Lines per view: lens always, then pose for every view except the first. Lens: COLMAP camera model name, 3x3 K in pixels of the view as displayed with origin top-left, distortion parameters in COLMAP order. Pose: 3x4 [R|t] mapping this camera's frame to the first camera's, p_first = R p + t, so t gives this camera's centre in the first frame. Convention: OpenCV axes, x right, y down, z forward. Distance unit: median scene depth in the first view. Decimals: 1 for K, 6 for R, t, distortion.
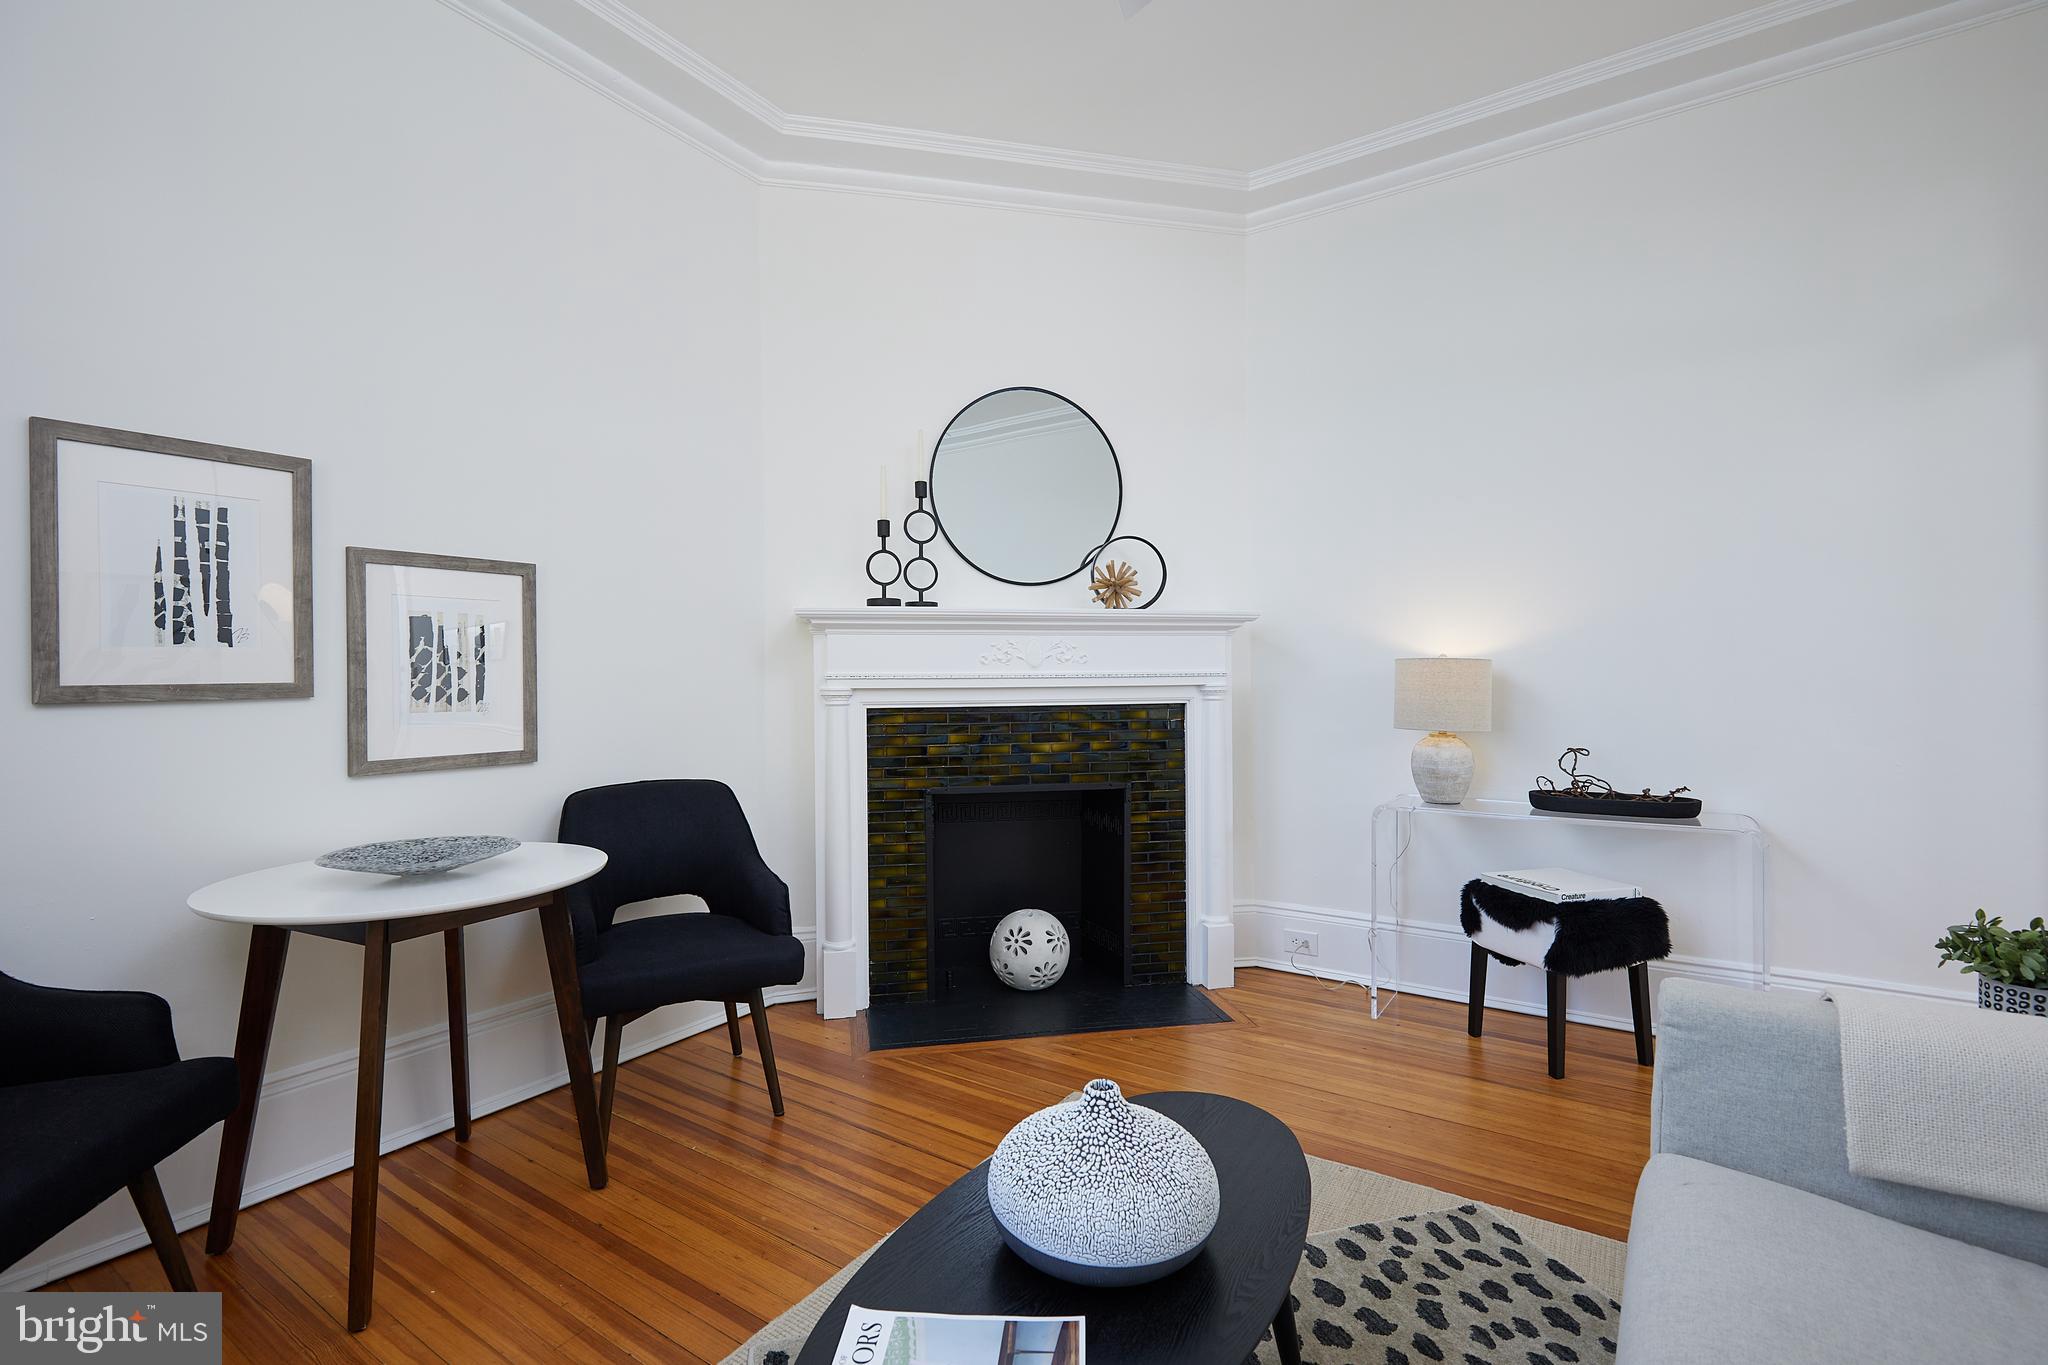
lens RADIAL K [[940.5, 0, 1028.5], [0, 940.5, 676.6], [0, 0, 1]] dist [0.001728, -0.000184]
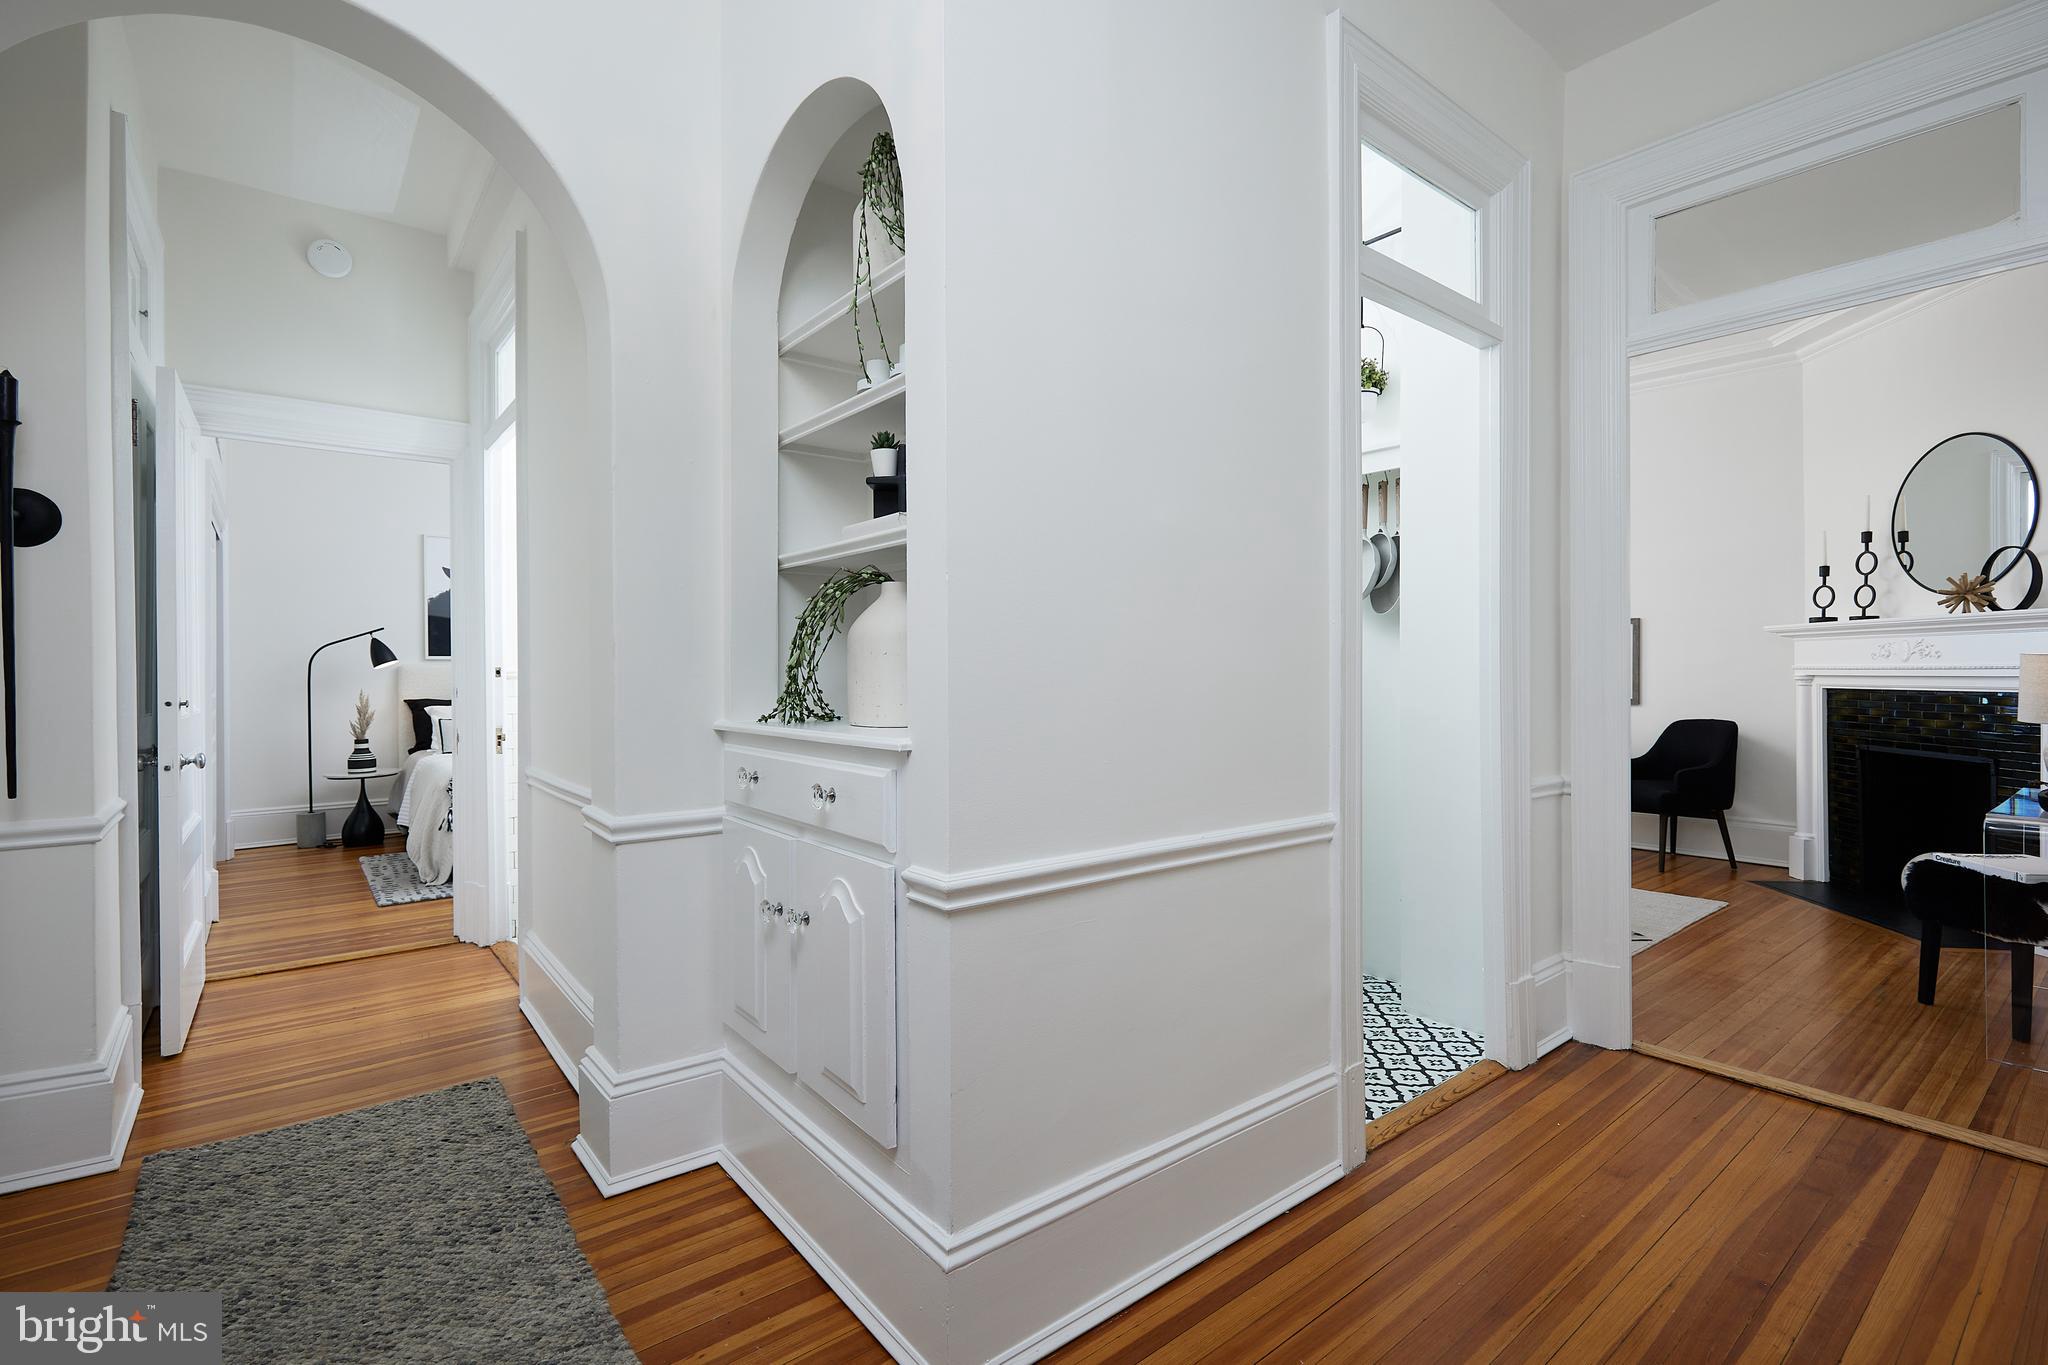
lens RADIAL K [[940.5, 0, 1023.6], [0, 940.5, 674.7], [0, 0, 1]] dist [0.001728, -0.000184]
pose [[-0.303179, 0.013863, -0.952833, 1.841213], [0.004911, 0.999904, 0.012985, -0.015945], [0.952921, -0.000743, -0.303218, 0.237465]]
